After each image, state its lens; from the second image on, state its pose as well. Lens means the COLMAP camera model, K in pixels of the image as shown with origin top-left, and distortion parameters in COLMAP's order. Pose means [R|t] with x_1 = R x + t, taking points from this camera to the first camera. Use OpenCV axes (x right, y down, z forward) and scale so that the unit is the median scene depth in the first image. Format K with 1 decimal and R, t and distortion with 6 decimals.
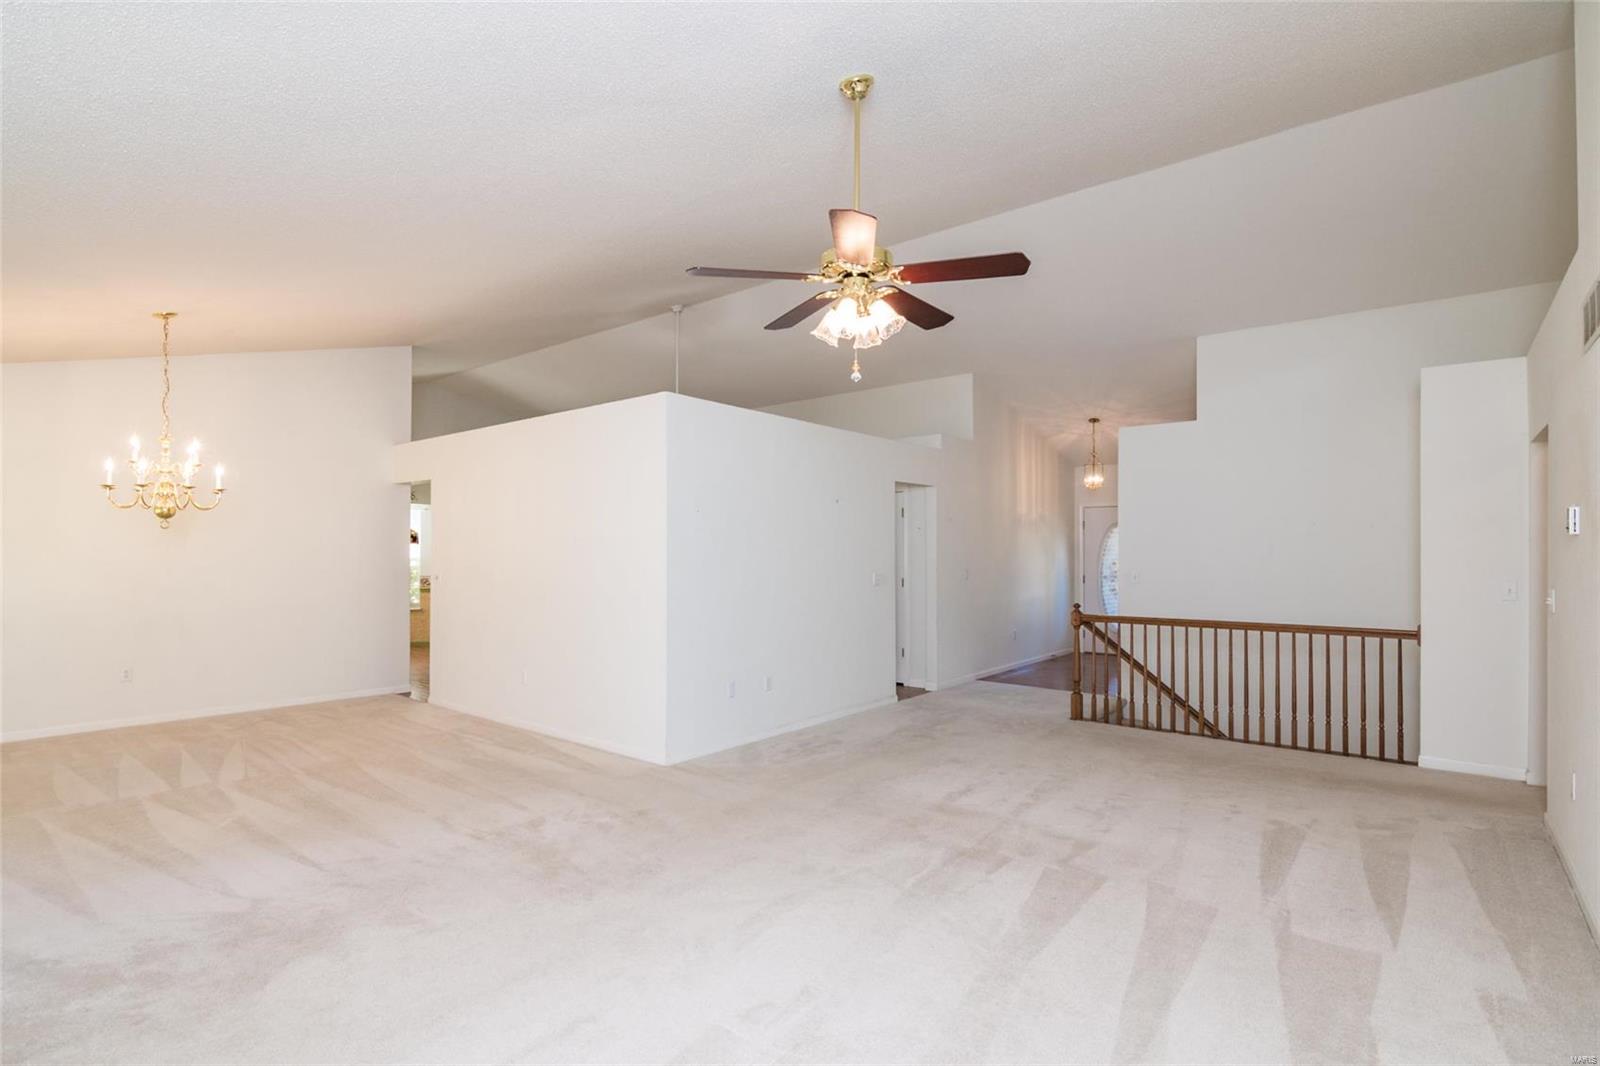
lens RADIAL K [[780.7, 0, 794.4], [0, 780.7, 546.2], [0, 0, 1]] dist [-0.005807, -0.001634]
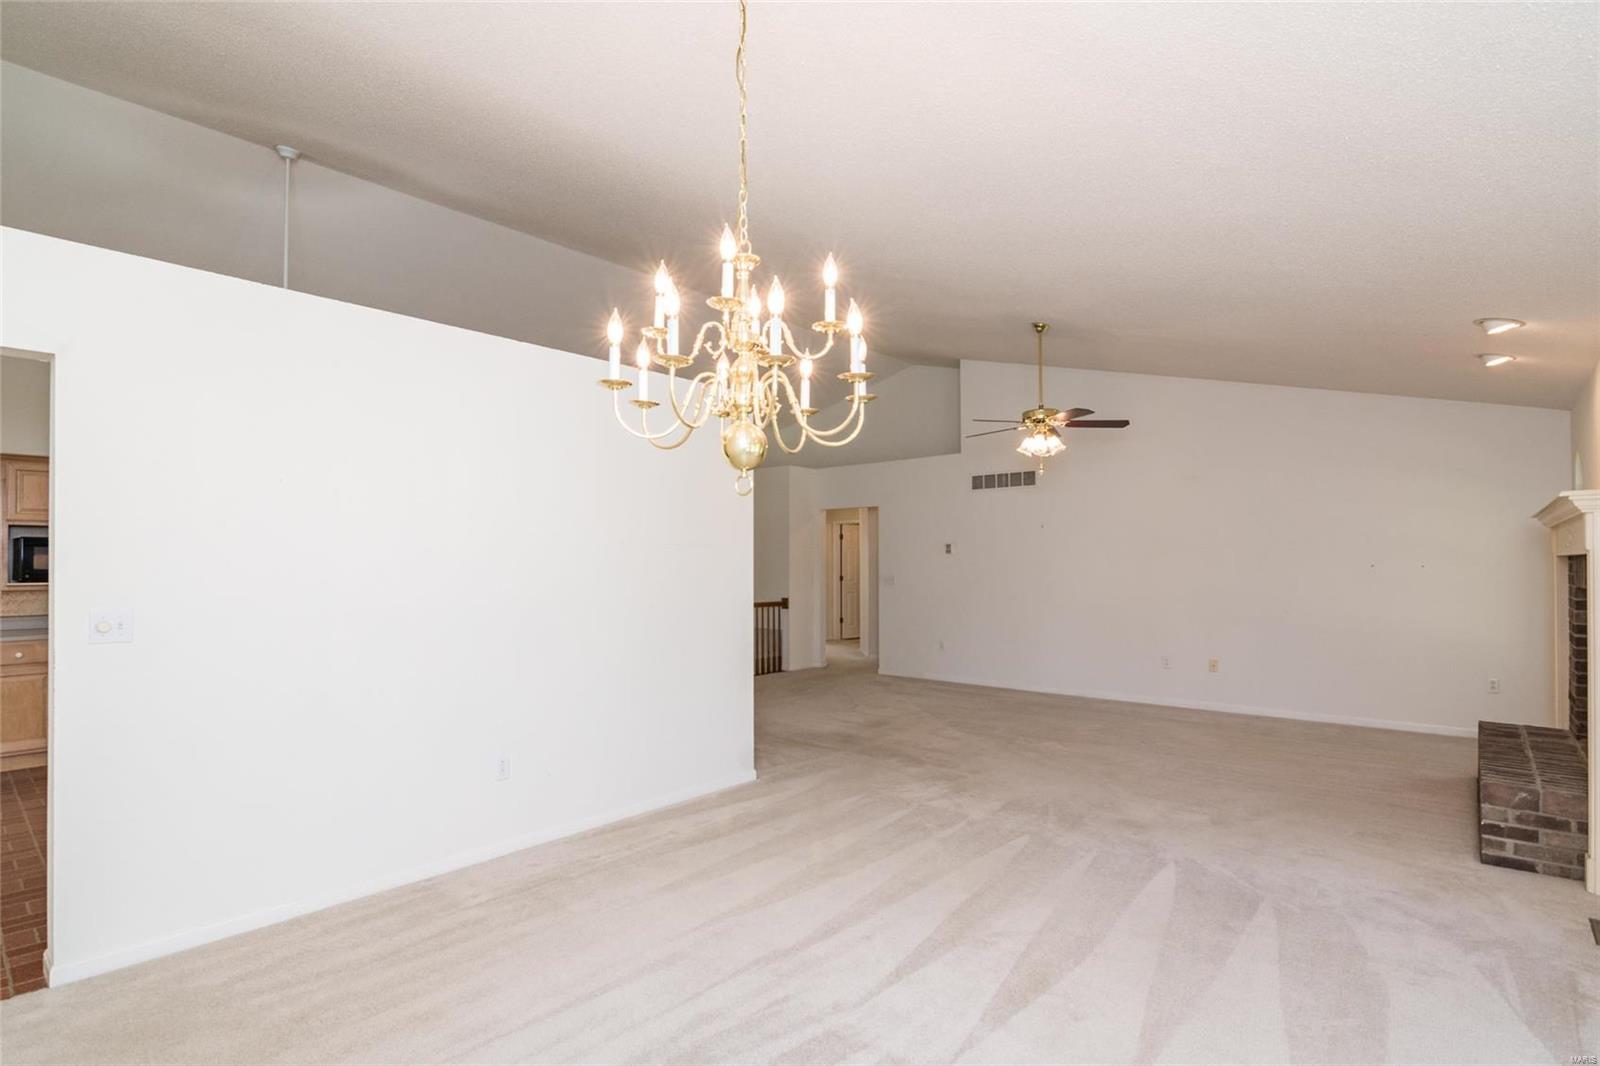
lens RADIAL K [[780.7, 0, 794.4], [0, 780.7, 546.2], [0, 0, 1]] dist [-0.005807, -0.001634]
pose [[0.036897, 0.018945, 0.999139, -1.033498], [-0.007459, 0.999798, -0.018682, 0.008304], [-0.999291, -0.006764, 0.037031, 0.830772]]
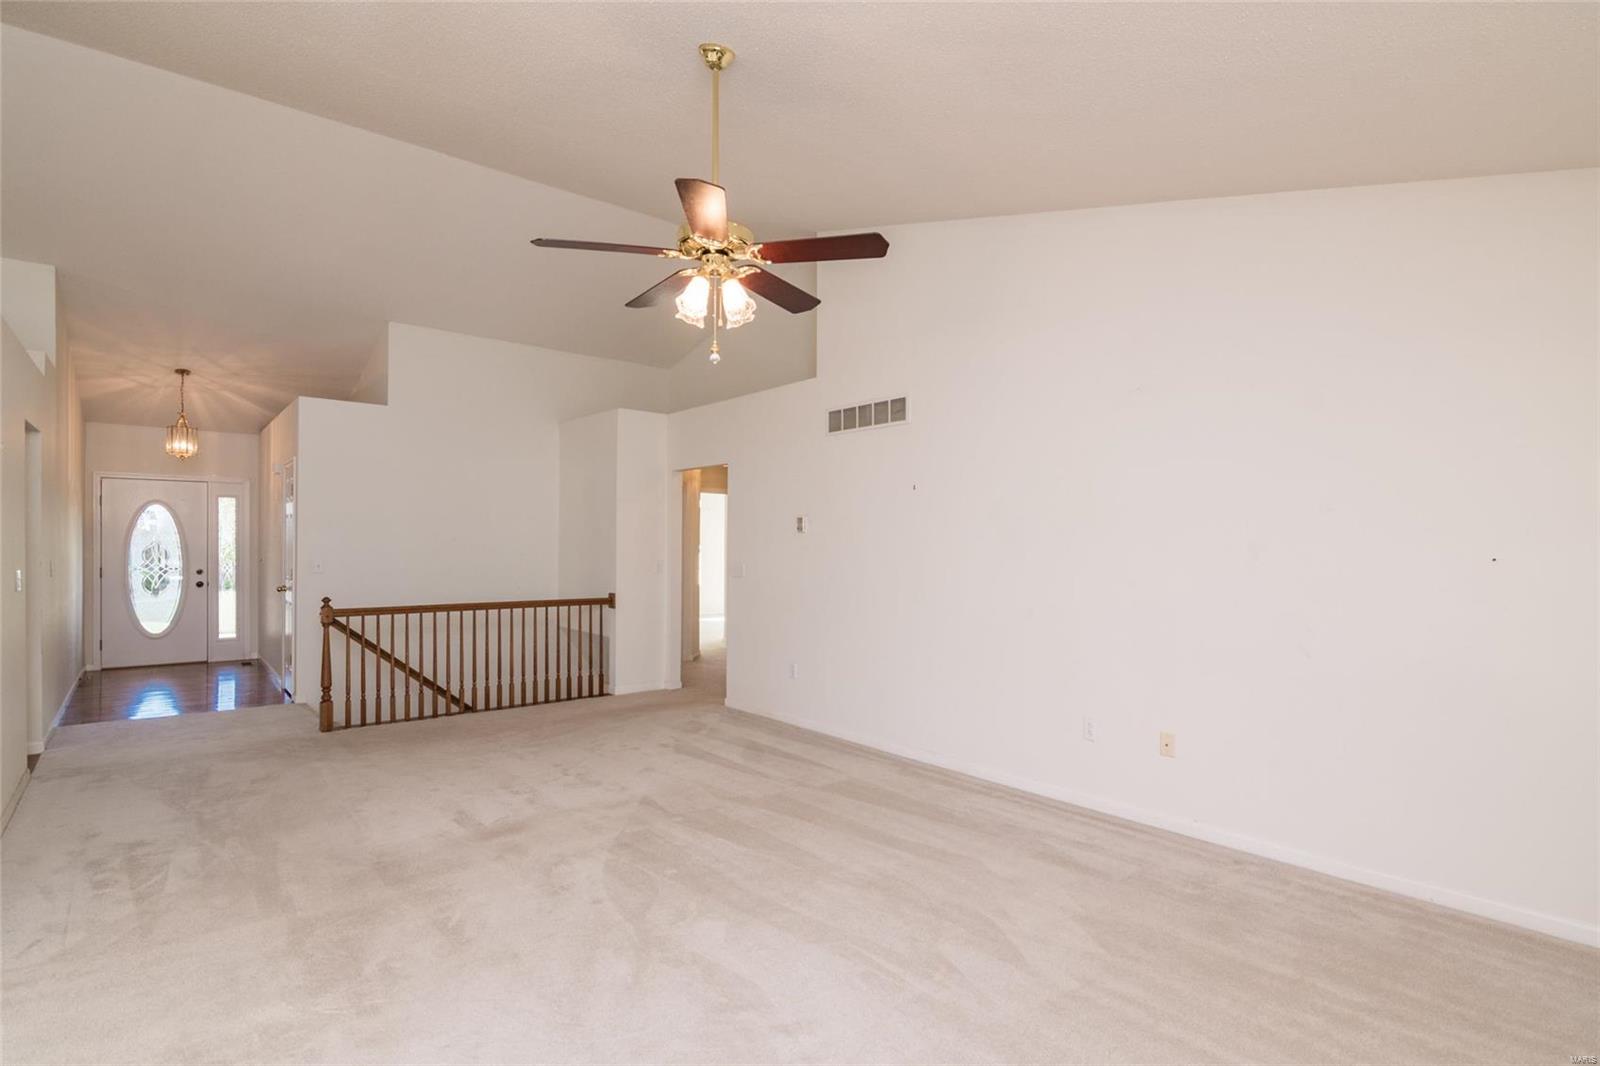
lens RADIAL K [[780.7, 0, 794.4], [0, 780.7, 546.2], [0, 0, 1]] dist [-0.005807, -0.001634]
pose [[0.184308, -0.002472, 0.982865, -0.458879], [-0.015568, 0.999864, 0.005434, 0.004653], [-0.982745, -0.016303, 0.184245, 0.390925]]
